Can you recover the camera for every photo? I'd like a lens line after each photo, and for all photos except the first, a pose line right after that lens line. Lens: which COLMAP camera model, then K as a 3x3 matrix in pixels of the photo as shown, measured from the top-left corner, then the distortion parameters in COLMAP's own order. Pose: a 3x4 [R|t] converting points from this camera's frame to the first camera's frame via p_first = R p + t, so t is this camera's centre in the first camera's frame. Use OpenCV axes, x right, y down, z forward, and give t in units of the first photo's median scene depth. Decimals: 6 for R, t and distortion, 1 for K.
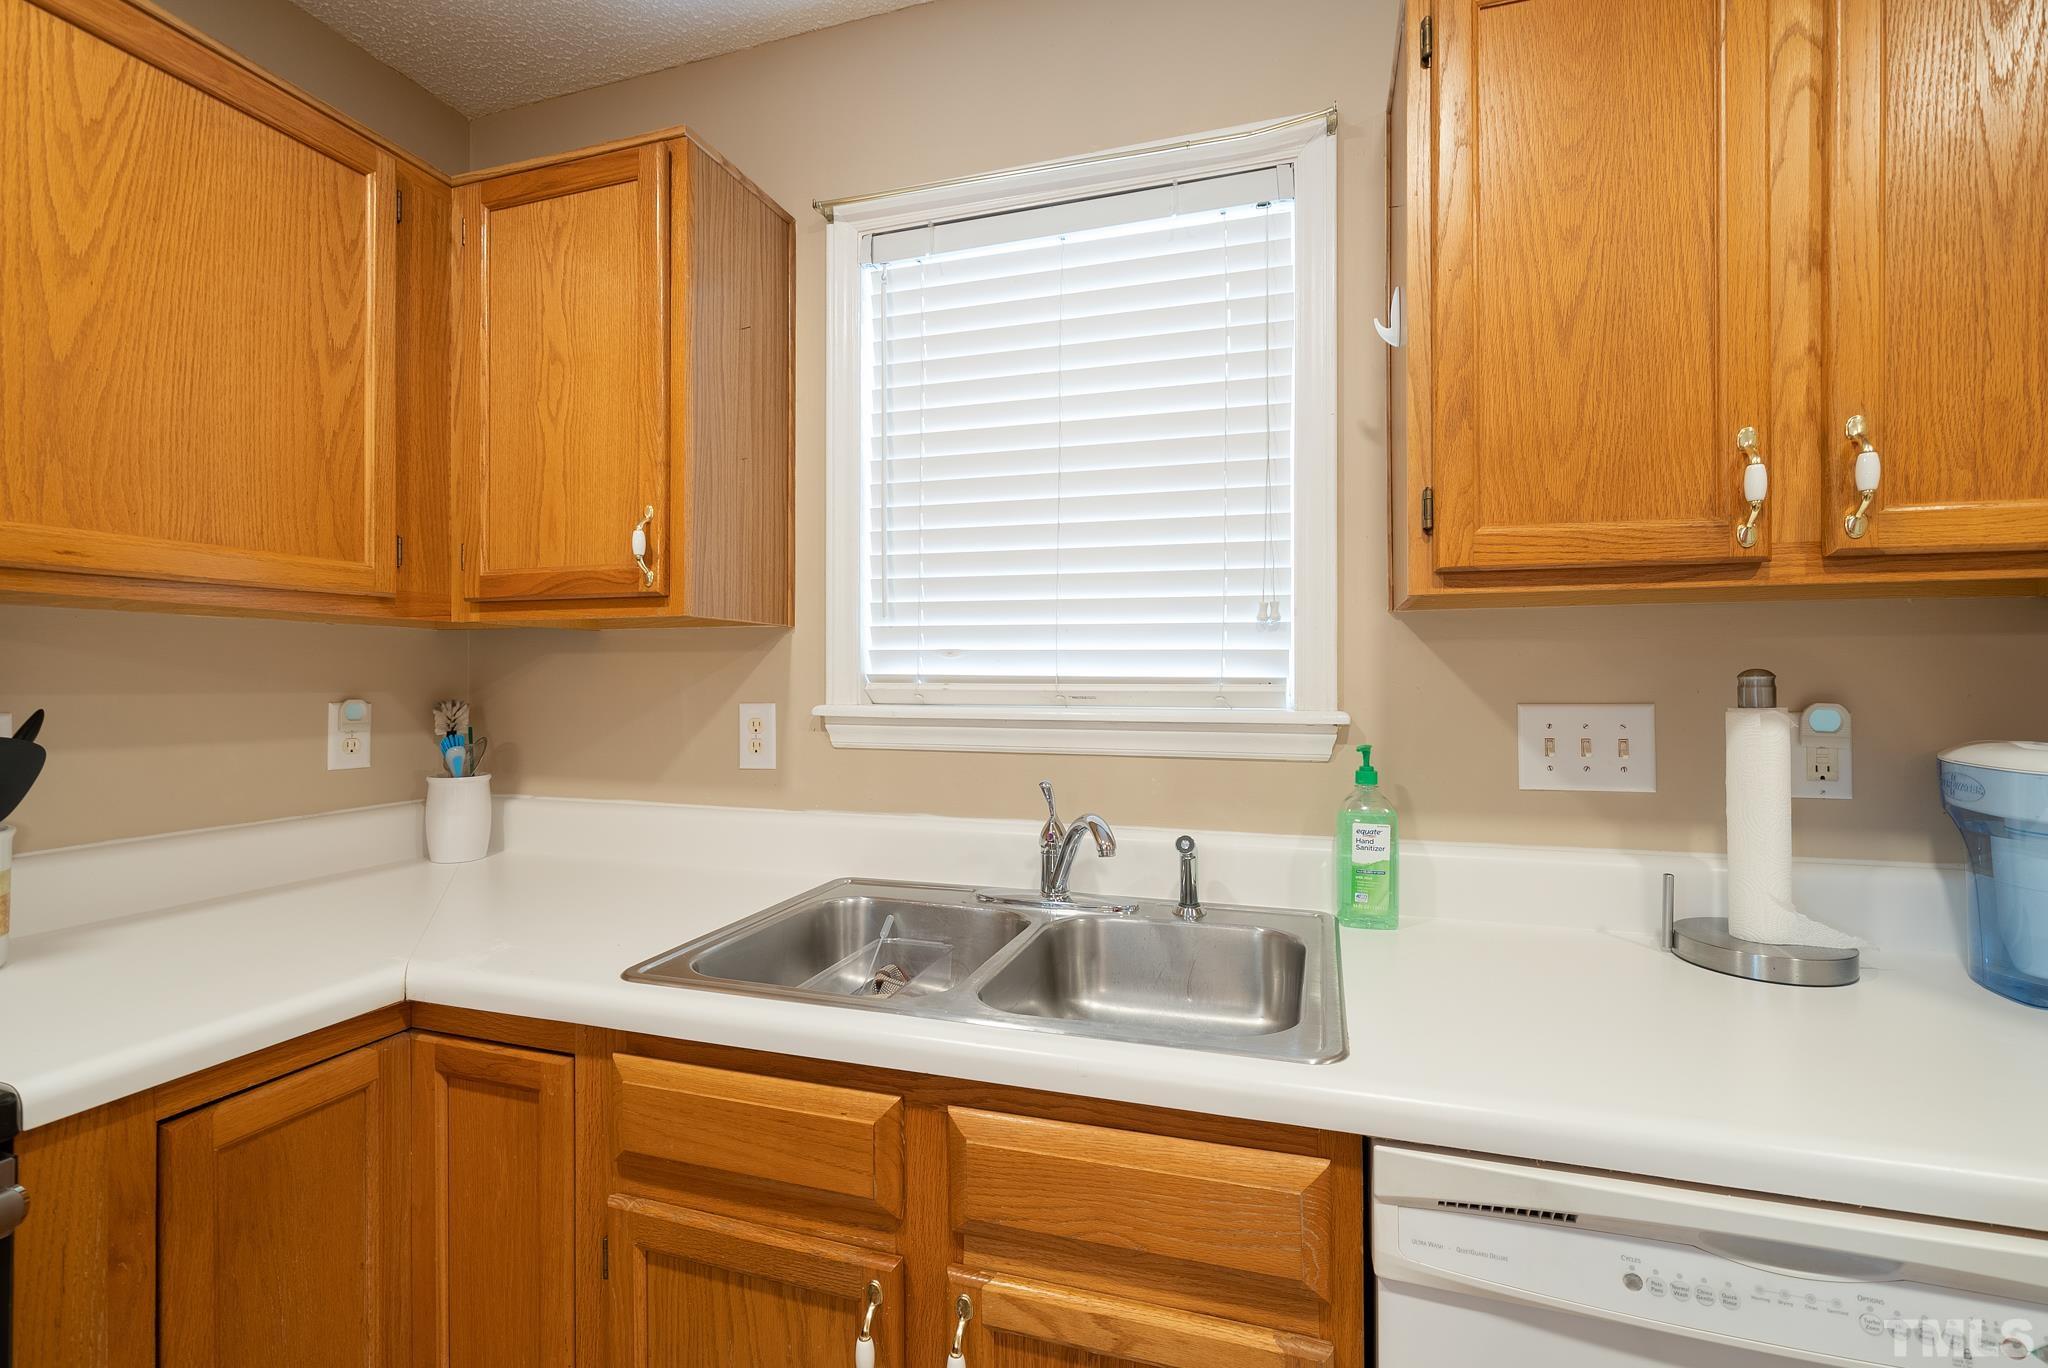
lens RADIAL K [[907.5, 0, 1026.7], [0, 907.5, 673.1], [0, 0, 1]] dist [-0.003007, -0.000150]
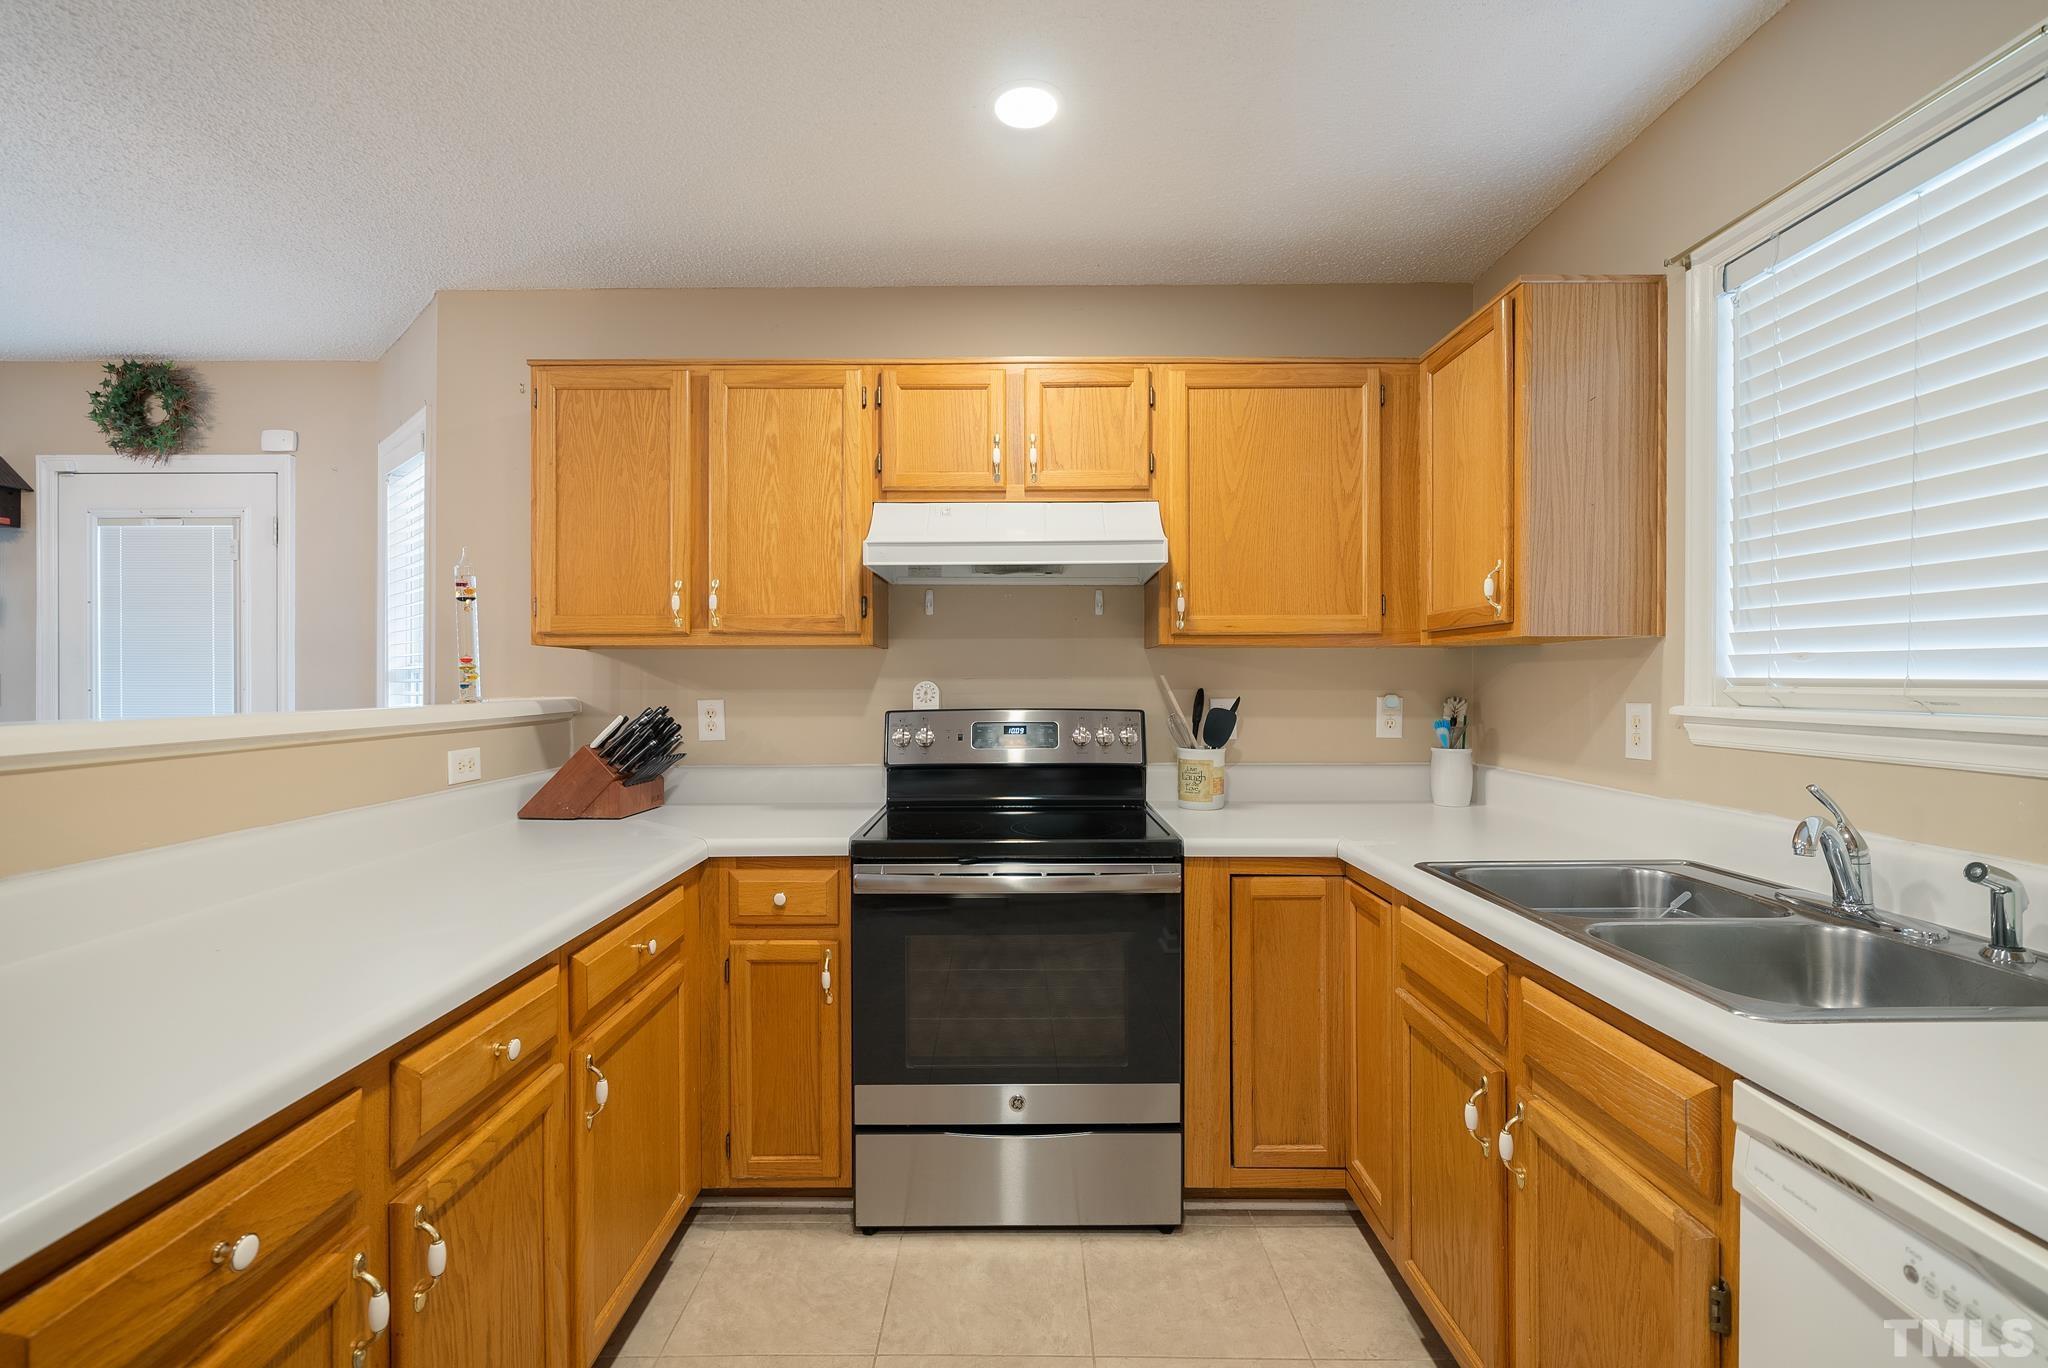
lens RADIAL K [[885.4, 0, 1019.2], [0, 885.4, 688.1], [0, 0, 1]] dist [-0.001148, -0.000293]
pose [[0.306197, 0.006211, -0.951948, 0.656849], [0.007003, 0.999937, 0.008777, -0.002235], [0.951942, -0.009354, 0.306134, -0.129454]]
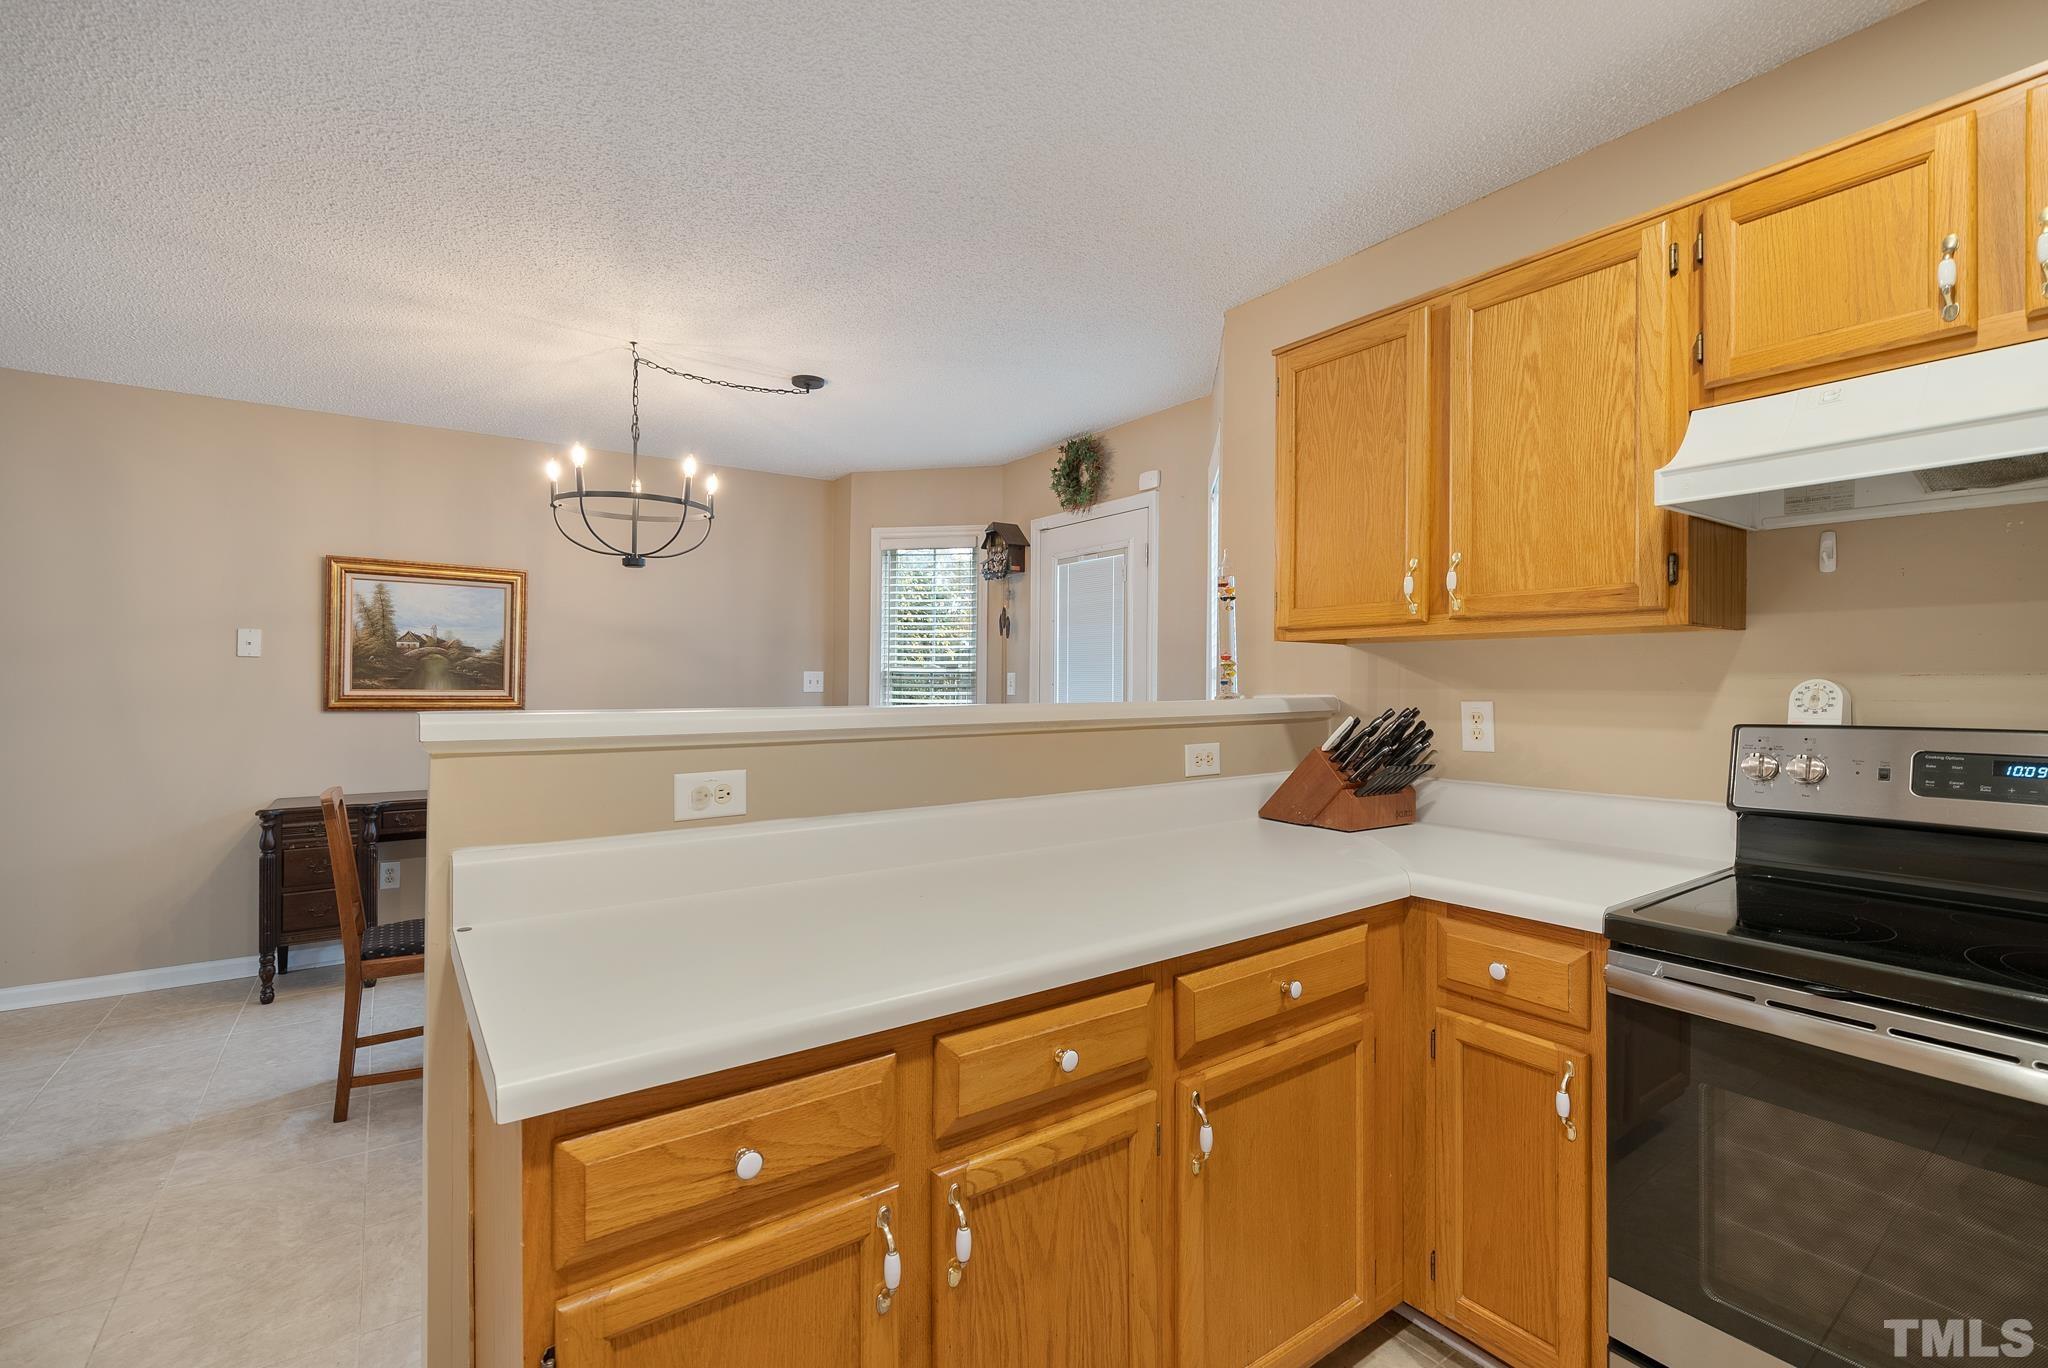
lens RADIAL K [[898.9, 0, 1017.8], [0, 898.9, 678.3], [0, 0, 1]] dist [-0.002465, -0.000169]
pose [[-0.602729, -0.002702, -0.797941, 0.390661], [0.002061, 0.999986, -0.004943, 0.000722], [0.797943, -0.004624, -0.602715, 0.126784]]
